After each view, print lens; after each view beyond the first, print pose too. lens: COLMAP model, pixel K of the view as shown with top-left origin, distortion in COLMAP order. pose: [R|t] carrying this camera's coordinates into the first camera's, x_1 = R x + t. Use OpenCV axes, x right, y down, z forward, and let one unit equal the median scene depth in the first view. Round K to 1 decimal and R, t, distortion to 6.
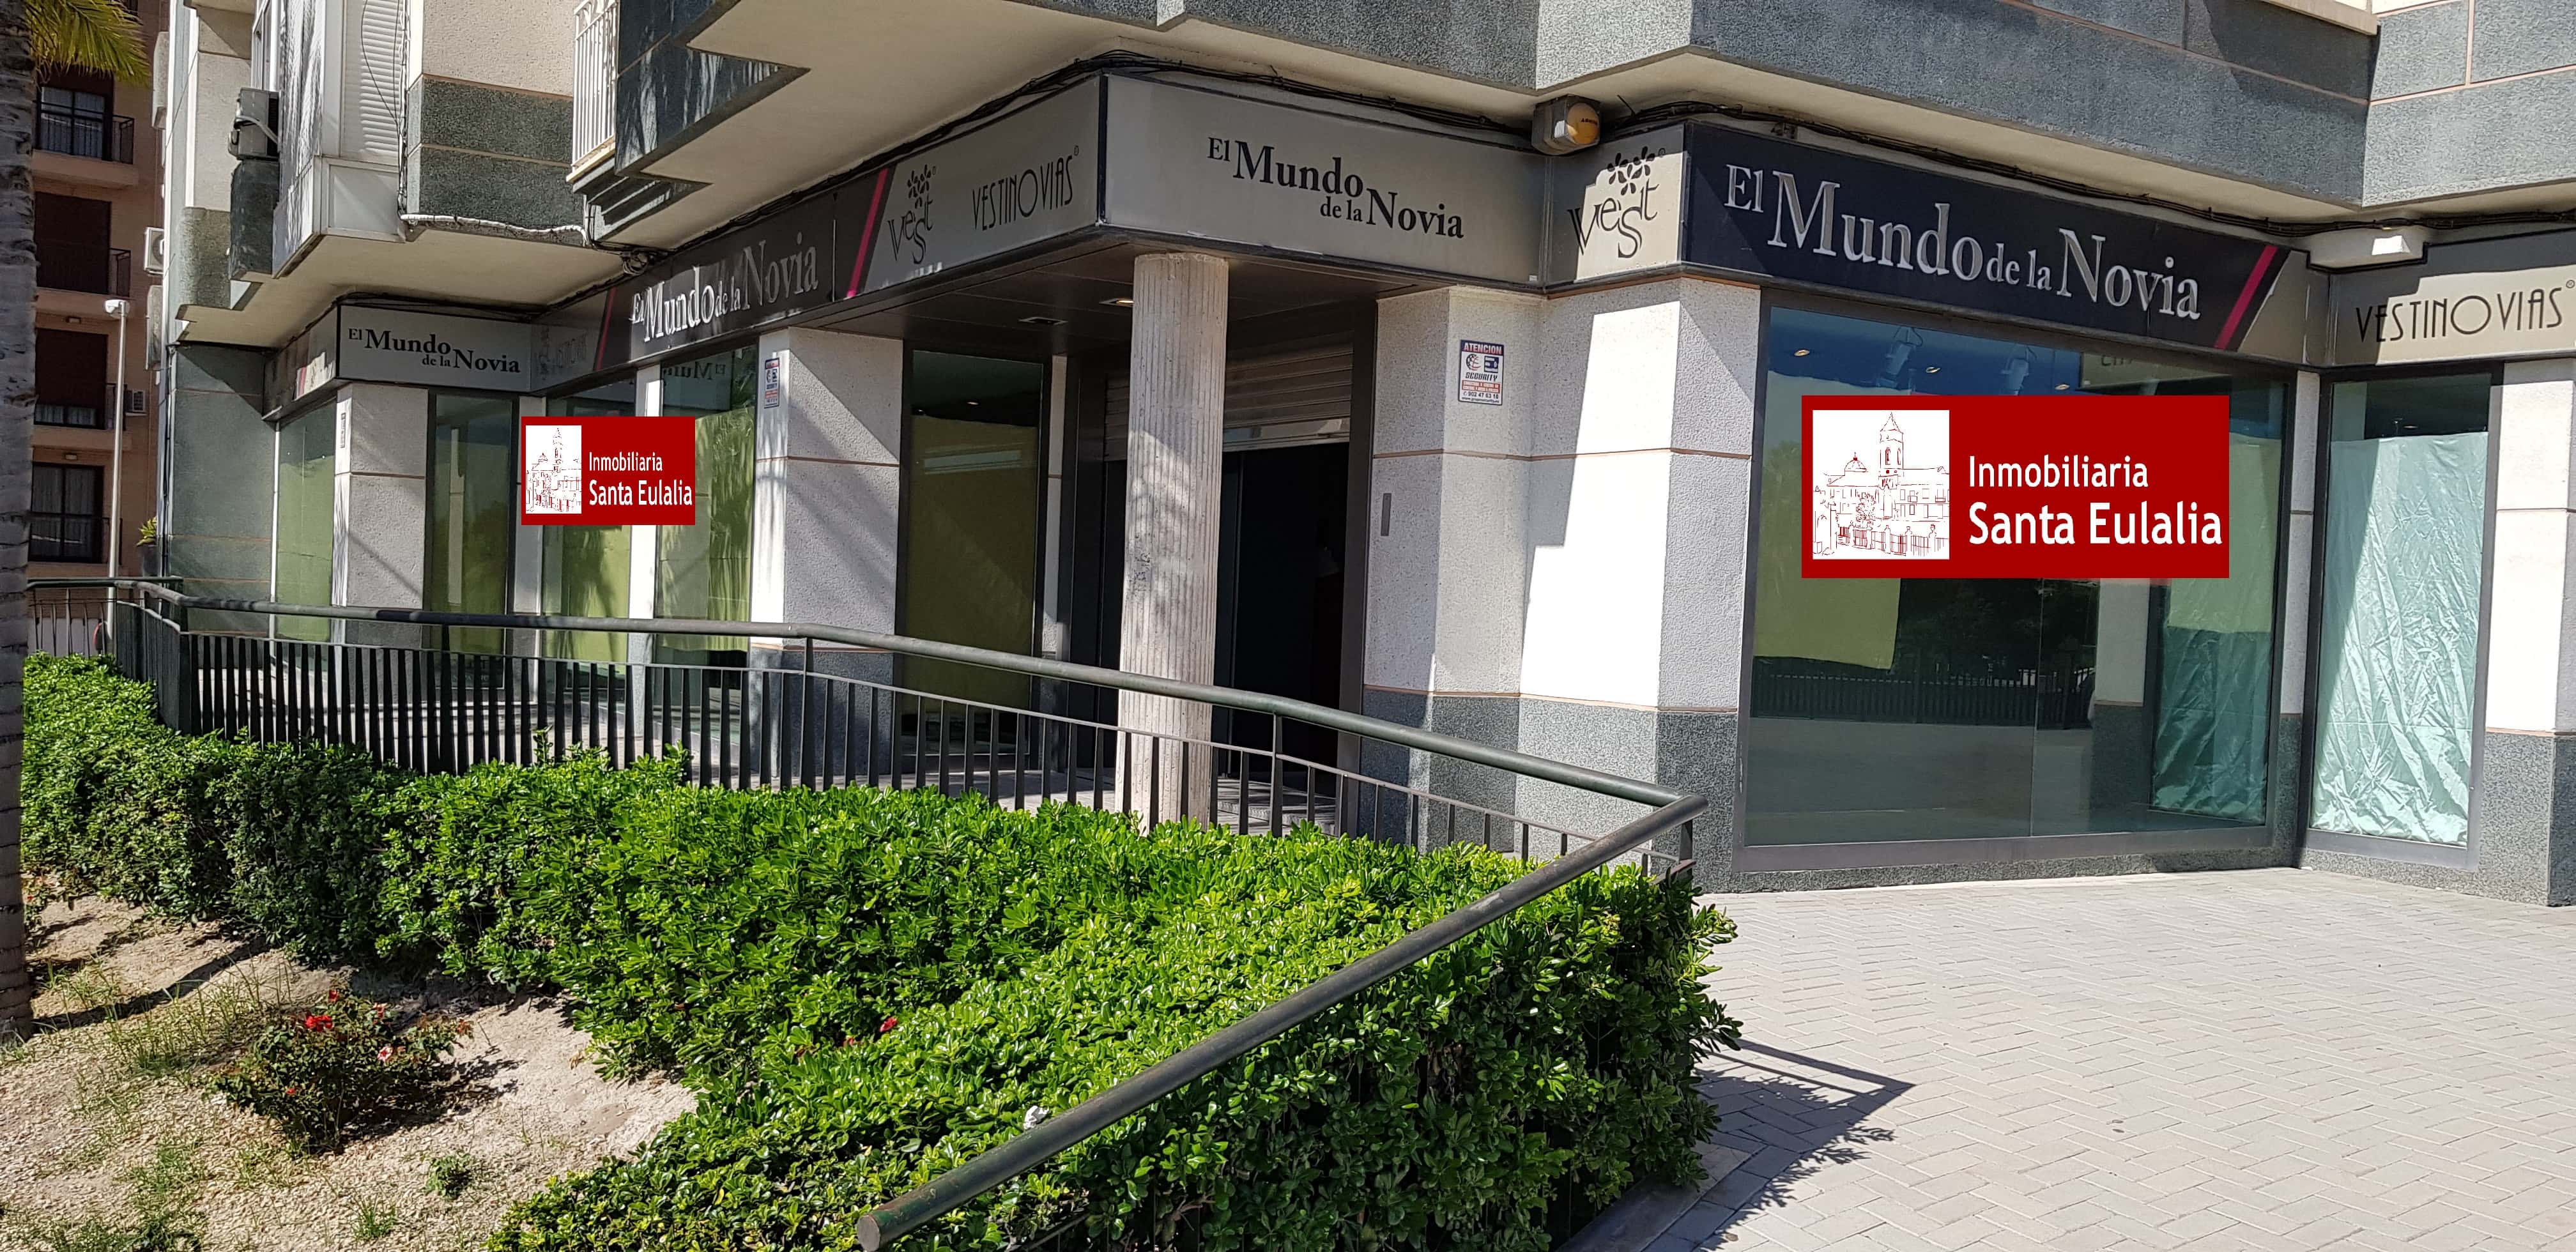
lens RADIAL K [[2012.9, 0, 1282.1], [0, 2012.9, 649.3], [0, 0, 1]] dist [0.113558, -0.198407]
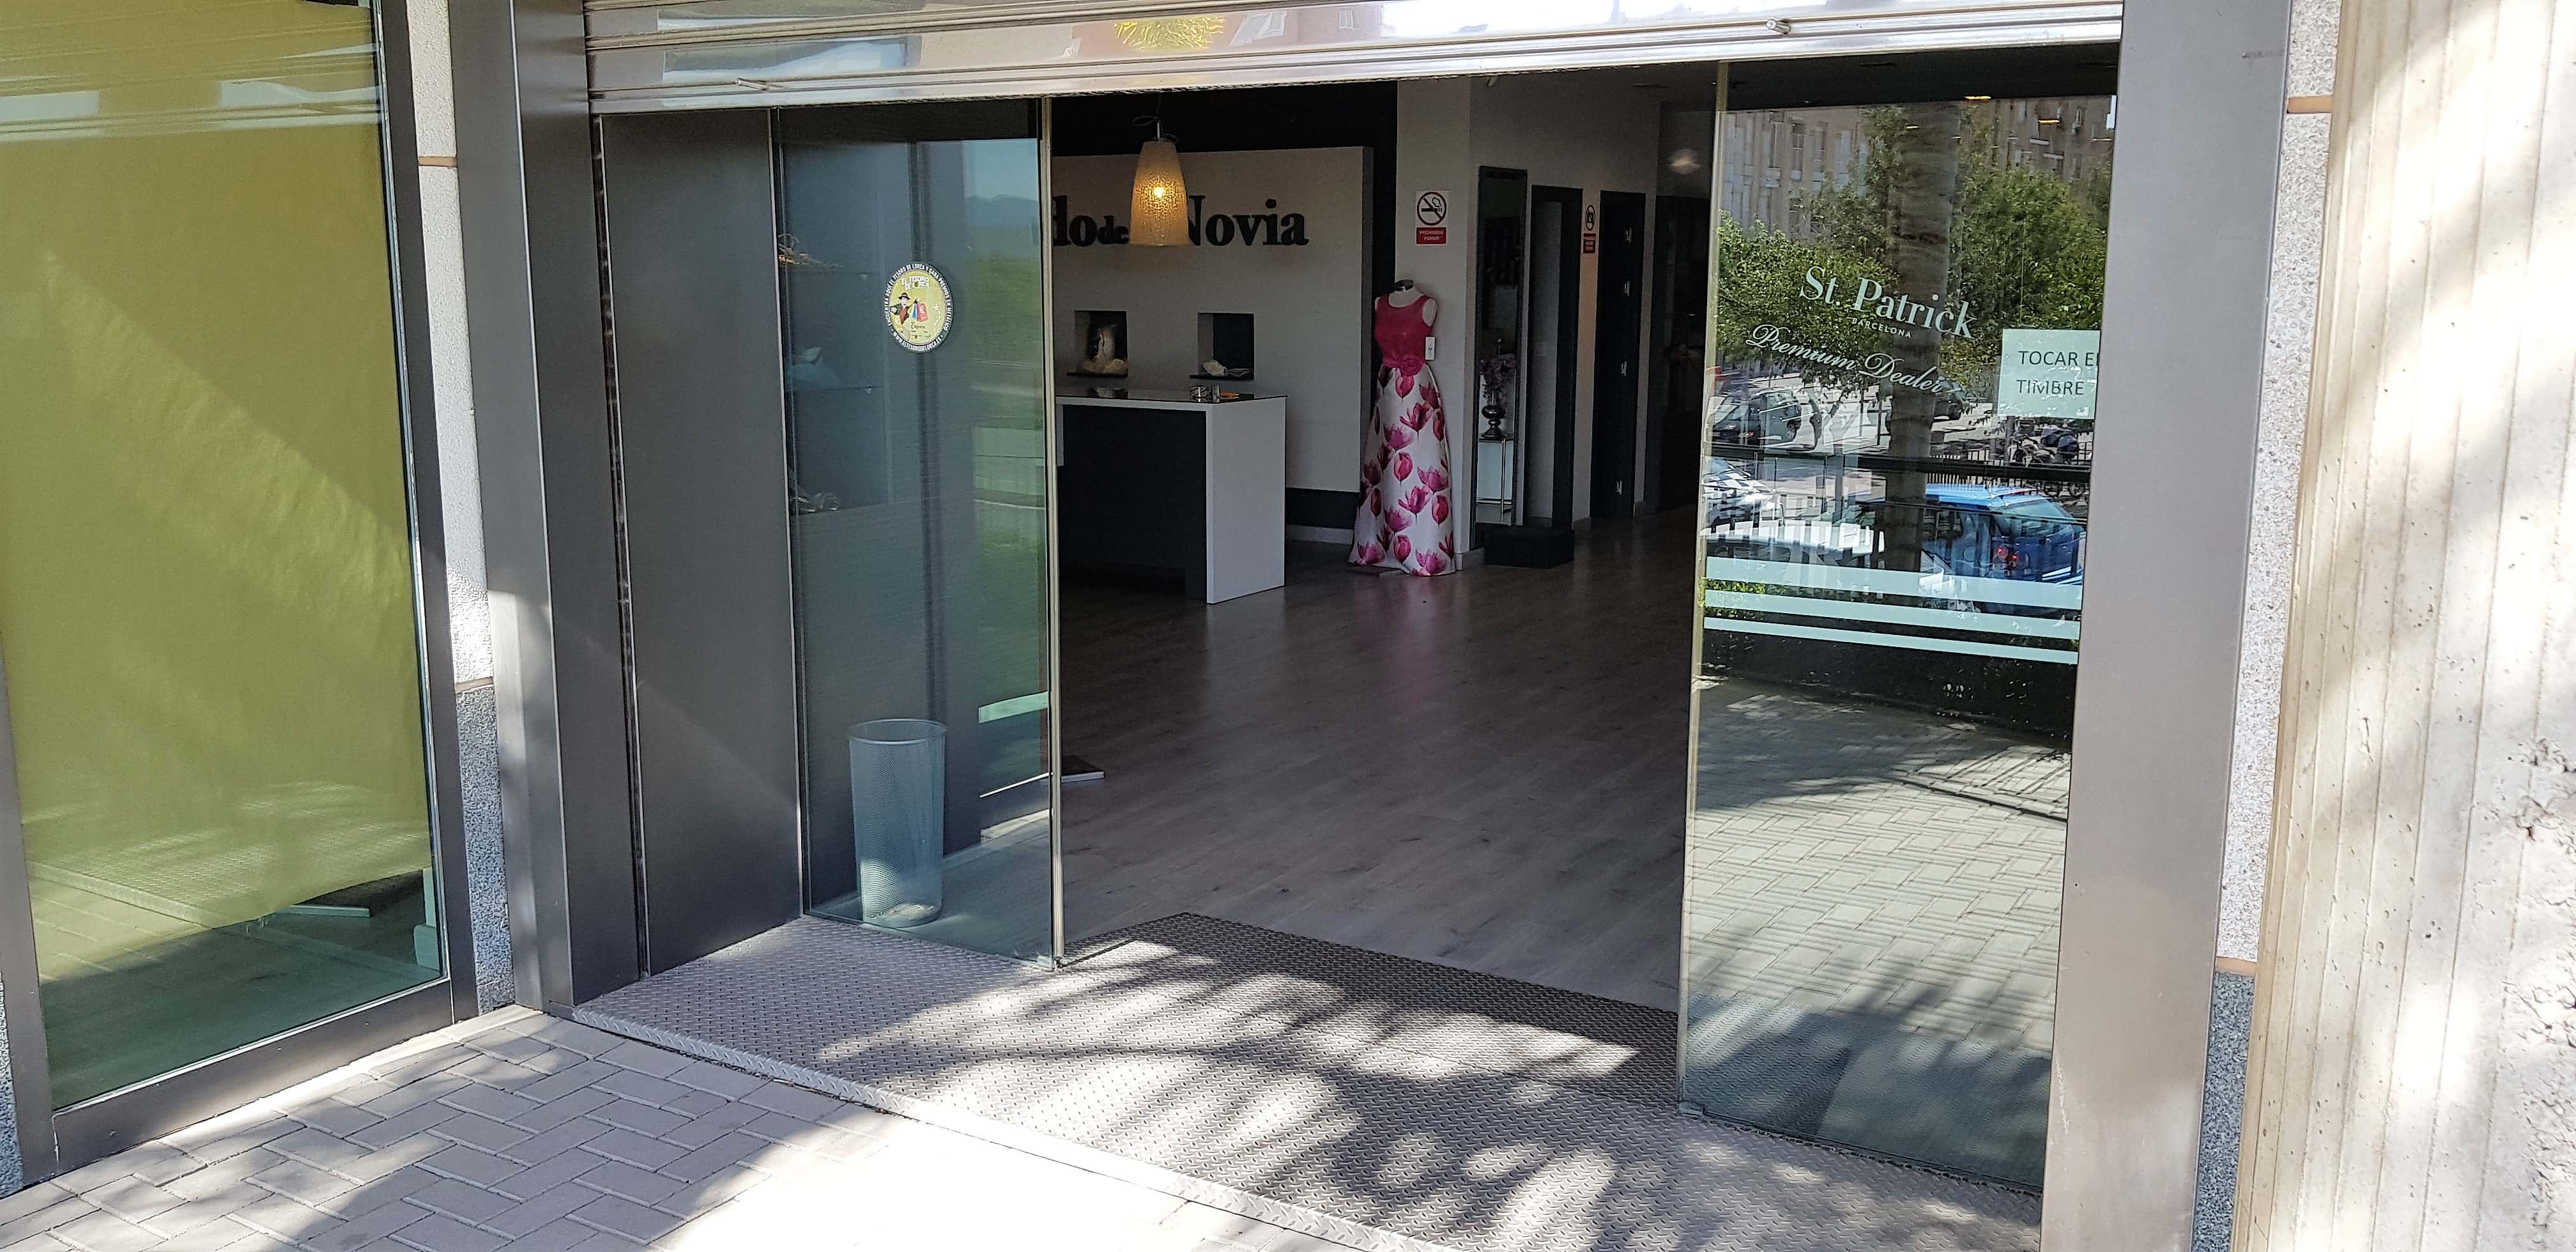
lens RADIAL K [[1996.2, 0, 1313.0], [0, 1996.2, 685.0], [0, 0, 1]] dist [0.058801, -0.099615]
pose [[0.878418, -0.135790, 0.458196, -0.187586], [0.045152, 0.978076, 0.203297, -0.078924], [-0.475756, -0.157891, 0.865290, 0.792366]]
